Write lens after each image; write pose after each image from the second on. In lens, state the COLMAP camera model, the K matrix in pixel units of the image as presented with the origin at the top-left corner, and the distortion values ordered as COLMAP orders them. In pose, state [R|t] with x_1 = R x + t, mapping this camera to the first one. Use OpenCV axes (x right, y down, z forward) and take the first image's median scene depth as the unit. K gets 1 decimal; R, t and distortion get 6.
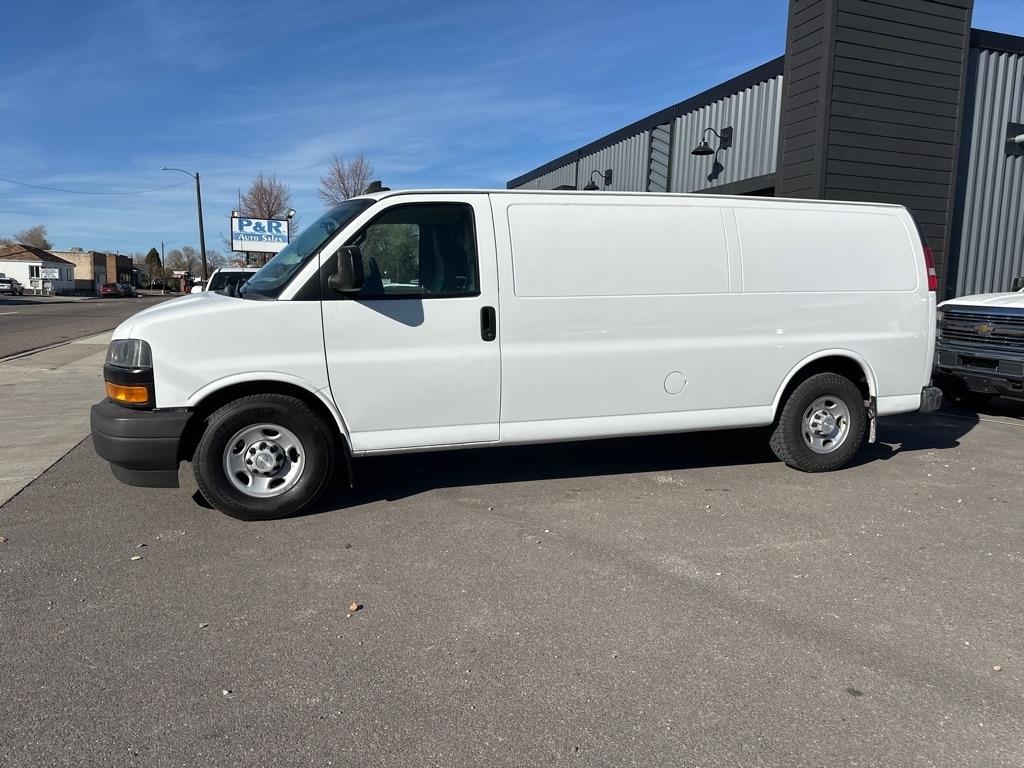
lens RADIAL K [[691.5, 0, 513.6], [0, 691.5, 384.6], [0, 0, 1]] dist [0.024502, -0.038518]
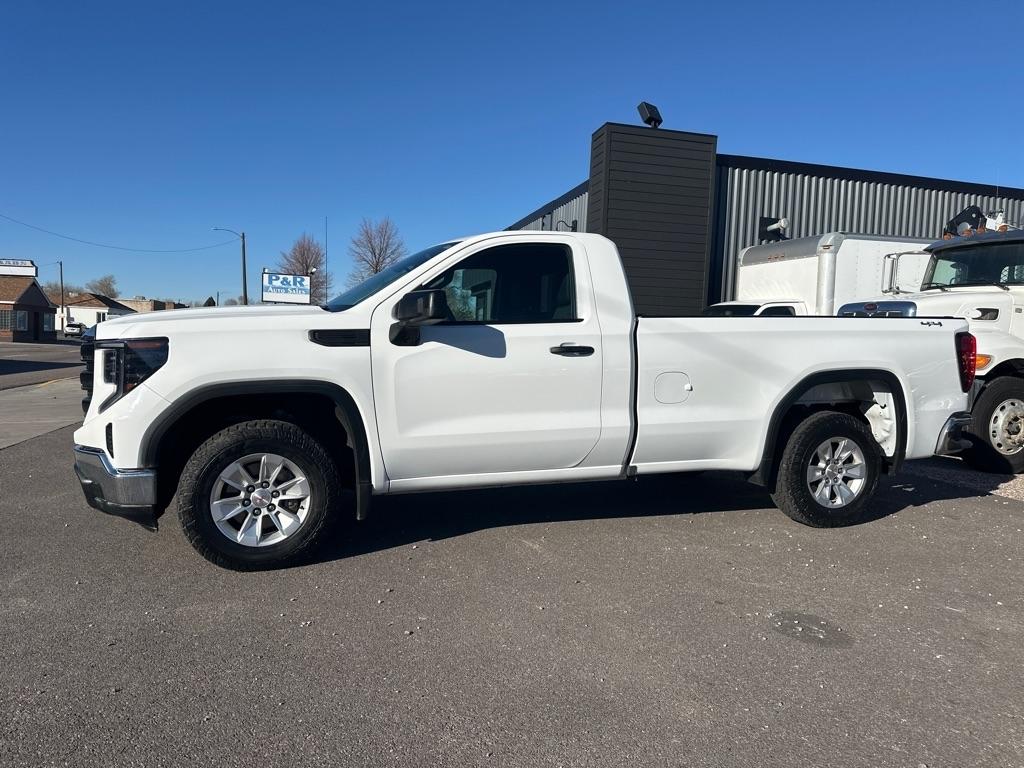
lens RADIAL K [[691.5, 0, 510.9], [0, 691.5, 385.0], [0, 0, 1]] dist [0.024502, -0.038518]
pose [[0.997546, 0.017460, -0.067797, 0.089856], [-0.022308, 0.997197, -0.071416, 0.021543], [0.066360, 0.072753, 0.995140, -0.121490]]
